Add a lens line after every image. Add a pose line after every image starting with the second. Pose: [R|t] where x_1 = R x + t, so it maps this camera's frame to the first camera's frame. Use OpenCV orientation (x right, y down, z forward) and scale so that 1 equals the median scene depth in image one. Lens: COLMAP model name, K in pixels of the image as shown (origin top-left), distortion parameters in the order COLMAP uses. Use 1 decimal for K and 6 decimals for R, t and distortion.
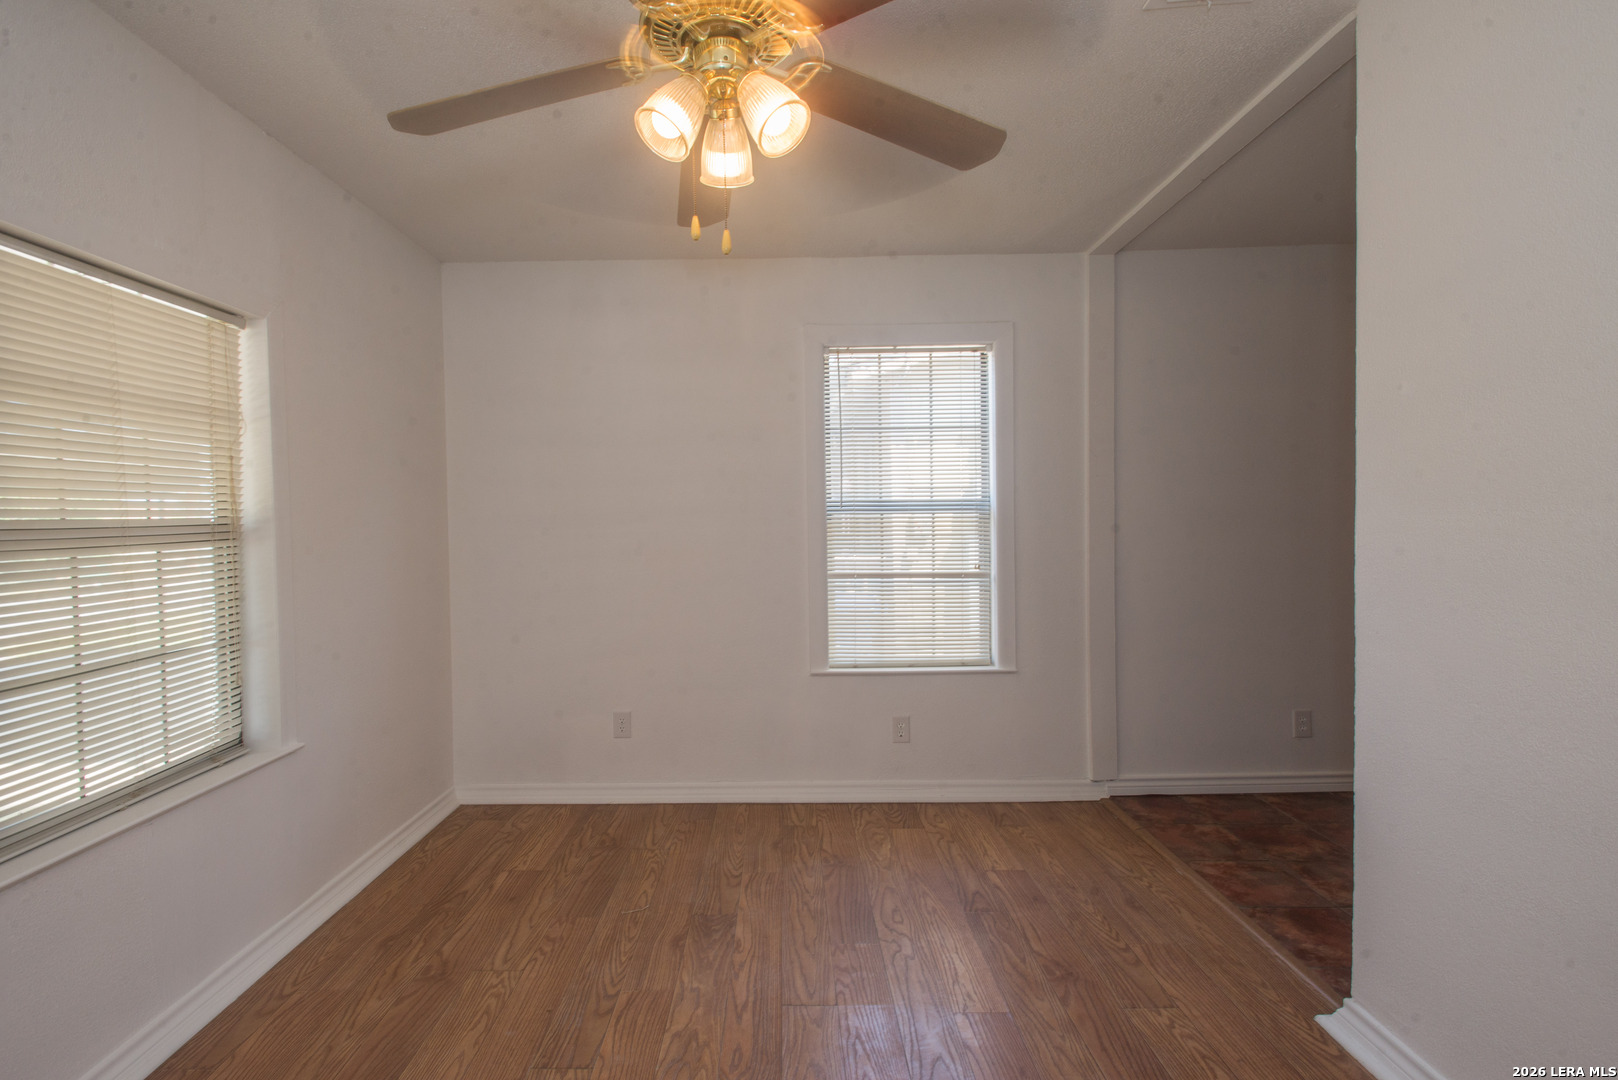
lens RADIAL K [[772.3, 0, 804.3], [0, 772.3, 532.3], [0, 0, 1]] dist [0.042563, -0.000124]
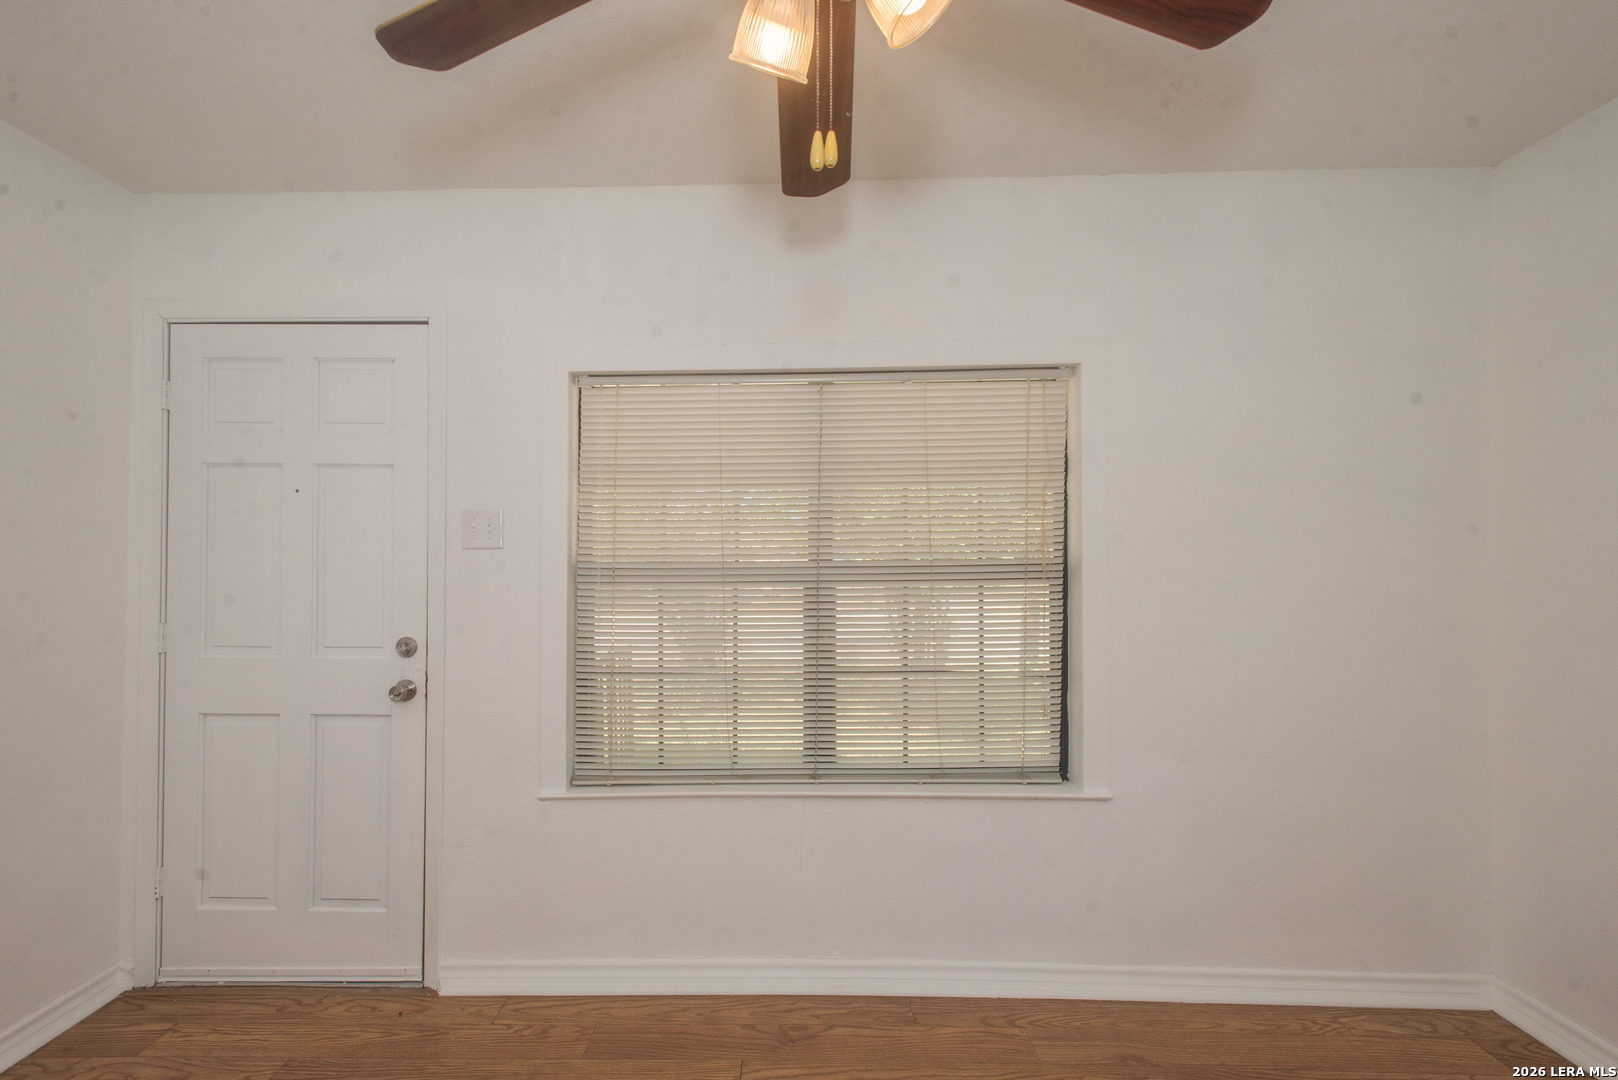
lens RADIAL K [[747.0, 0, 805.0], [0, 747.0, 545.2], [0, 0, 1]] dist [0.009639, -0.000437]
pose [[-0.049294, -0.000445, -0.998784, 0.319202], [-0.016628, 0.999862, 0.000375, -0.031129], [0.998646, 0.016627, -0.049295, 0.743573]]
